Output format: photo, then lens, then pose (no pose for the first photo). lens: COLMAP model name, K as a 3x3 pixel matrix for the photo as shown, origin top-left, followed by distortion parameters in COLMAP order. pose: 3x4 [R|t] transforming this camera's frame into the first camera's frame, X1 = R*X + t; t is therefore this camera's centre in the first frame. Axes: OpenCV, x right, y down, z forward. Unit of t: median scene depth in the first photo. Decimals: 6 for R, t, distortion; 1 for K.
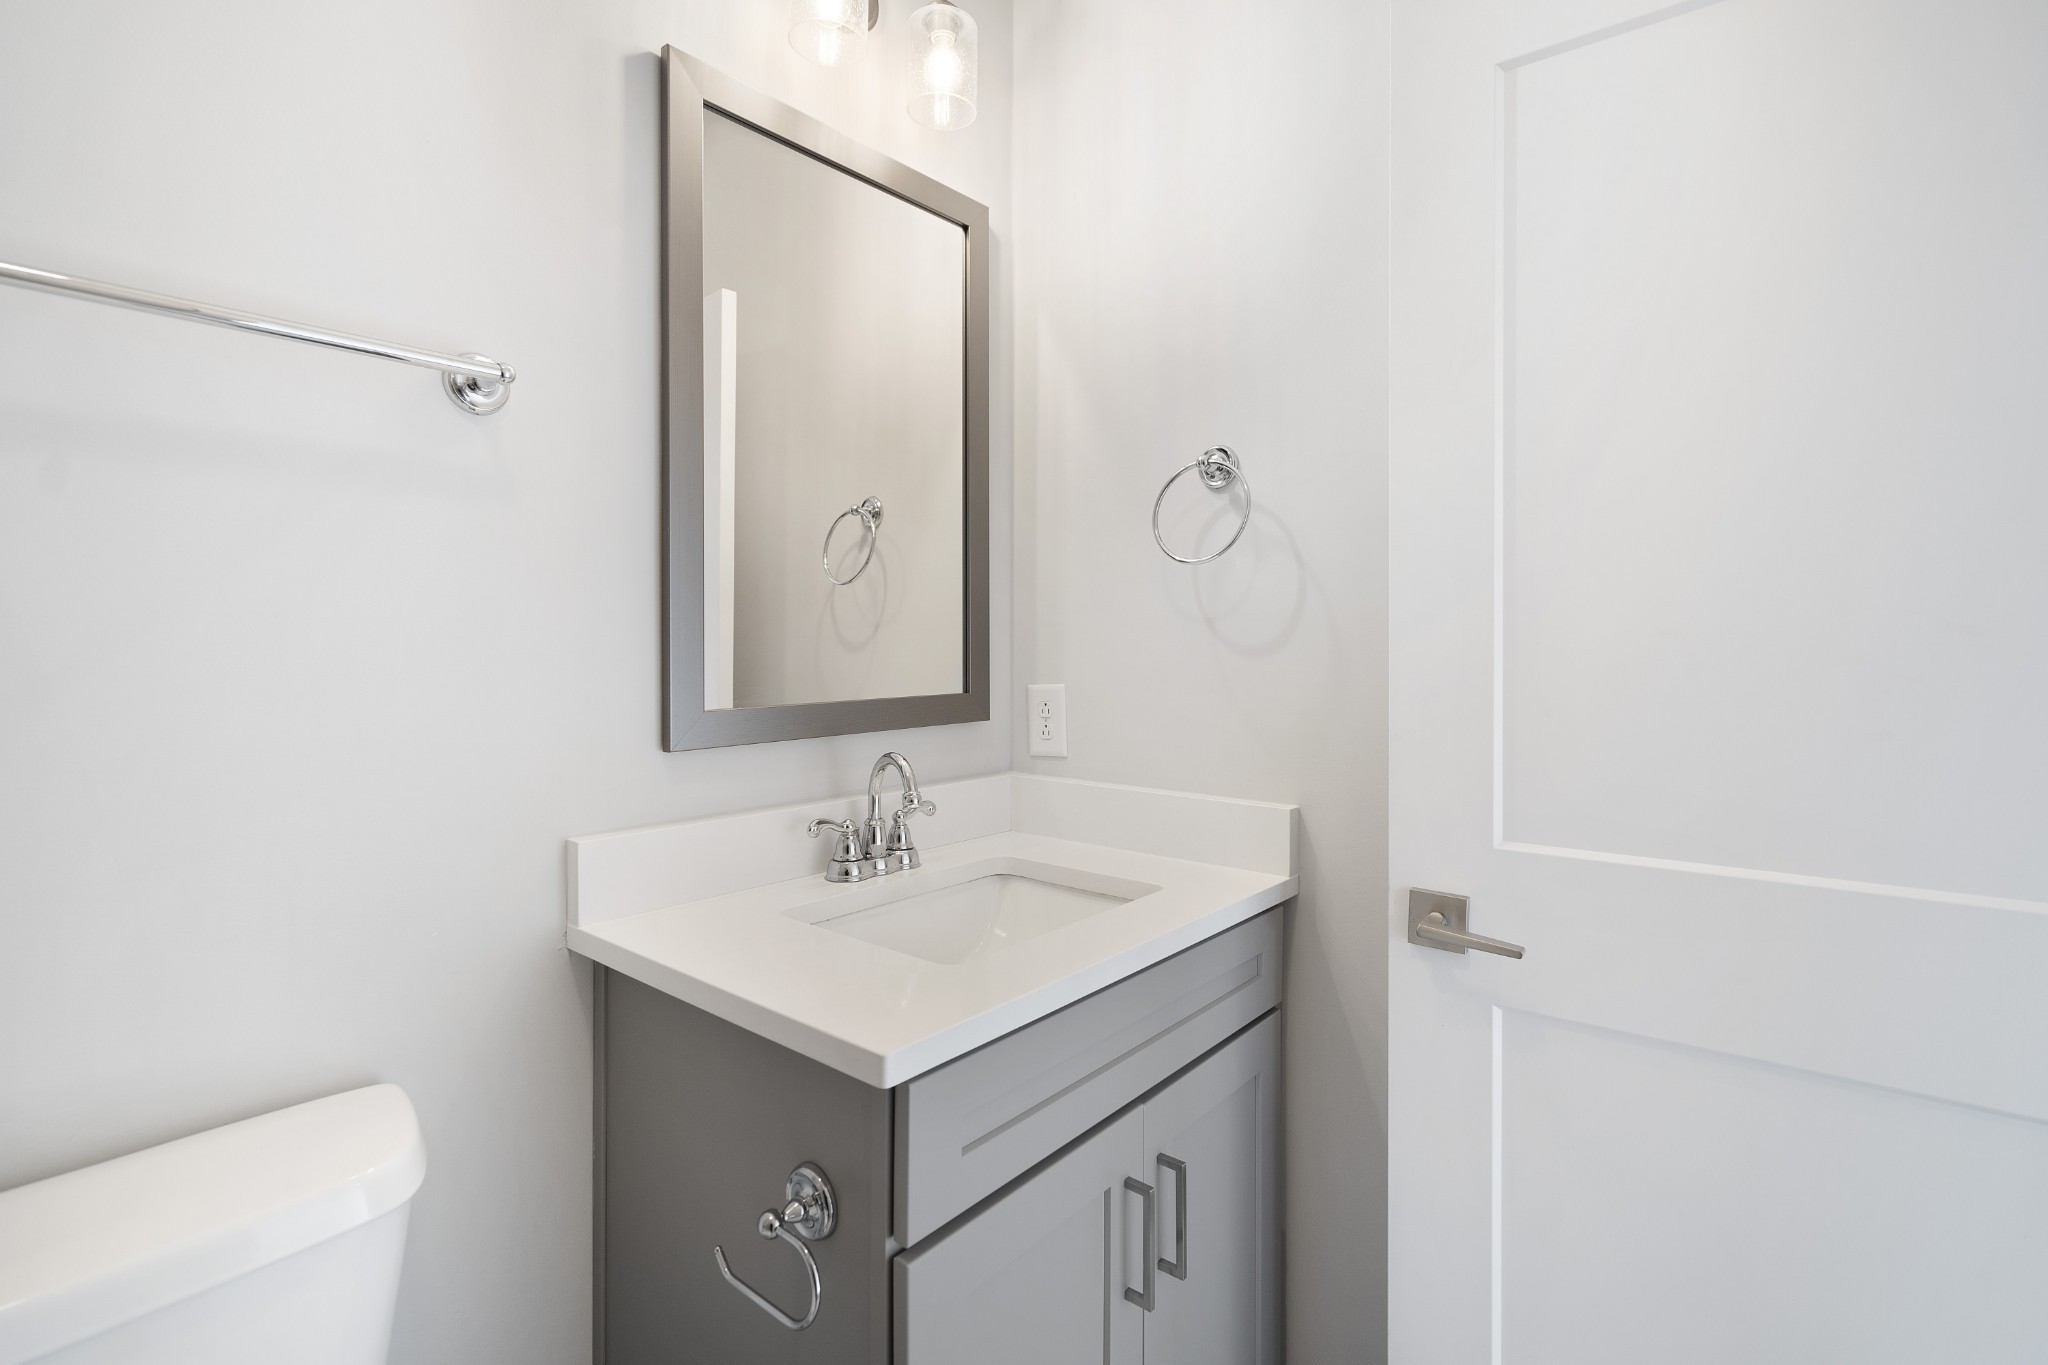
lens RADIAL K [[949.2, 0, 1019.1], [0, 949.2, 640.9], [0, 0, 1]] dist [-0.001994, -0.000175]
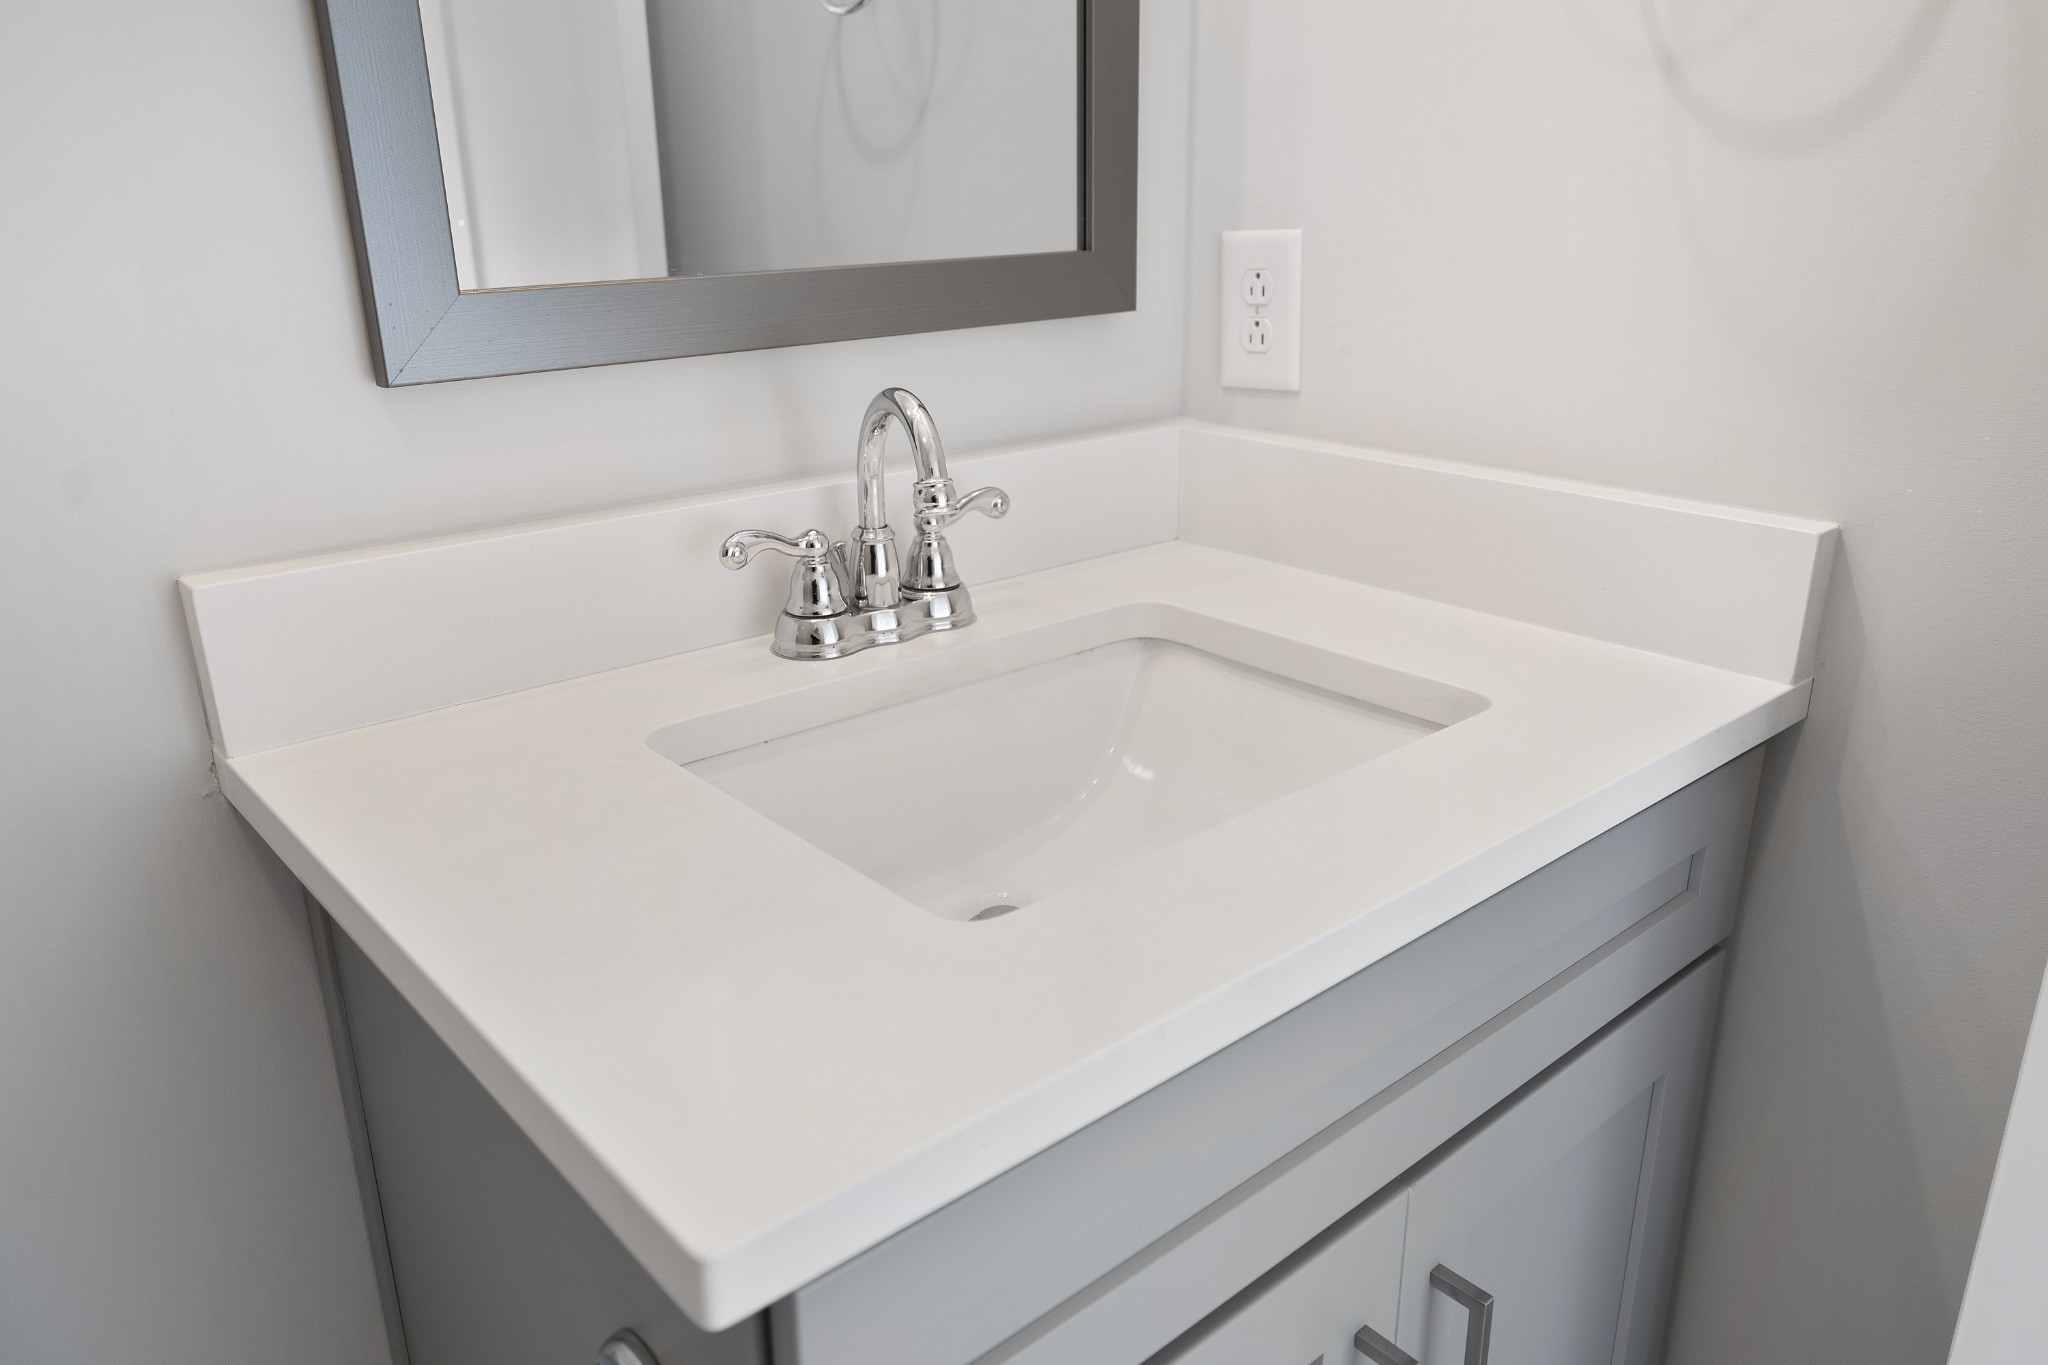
lens RADIAL K [[1472.4, 0, 1024.0], [0, 1472.4, 682.5], [0, 0, 1]] dist [0.012407, 0.002170]
pose [[0.988973, 0.038966, -0.142879, 0.030473], [0.010750, 0.943332, 0.331676, 0.017386], [0.147706, -0.329554, 0.932511, 0.297383]]
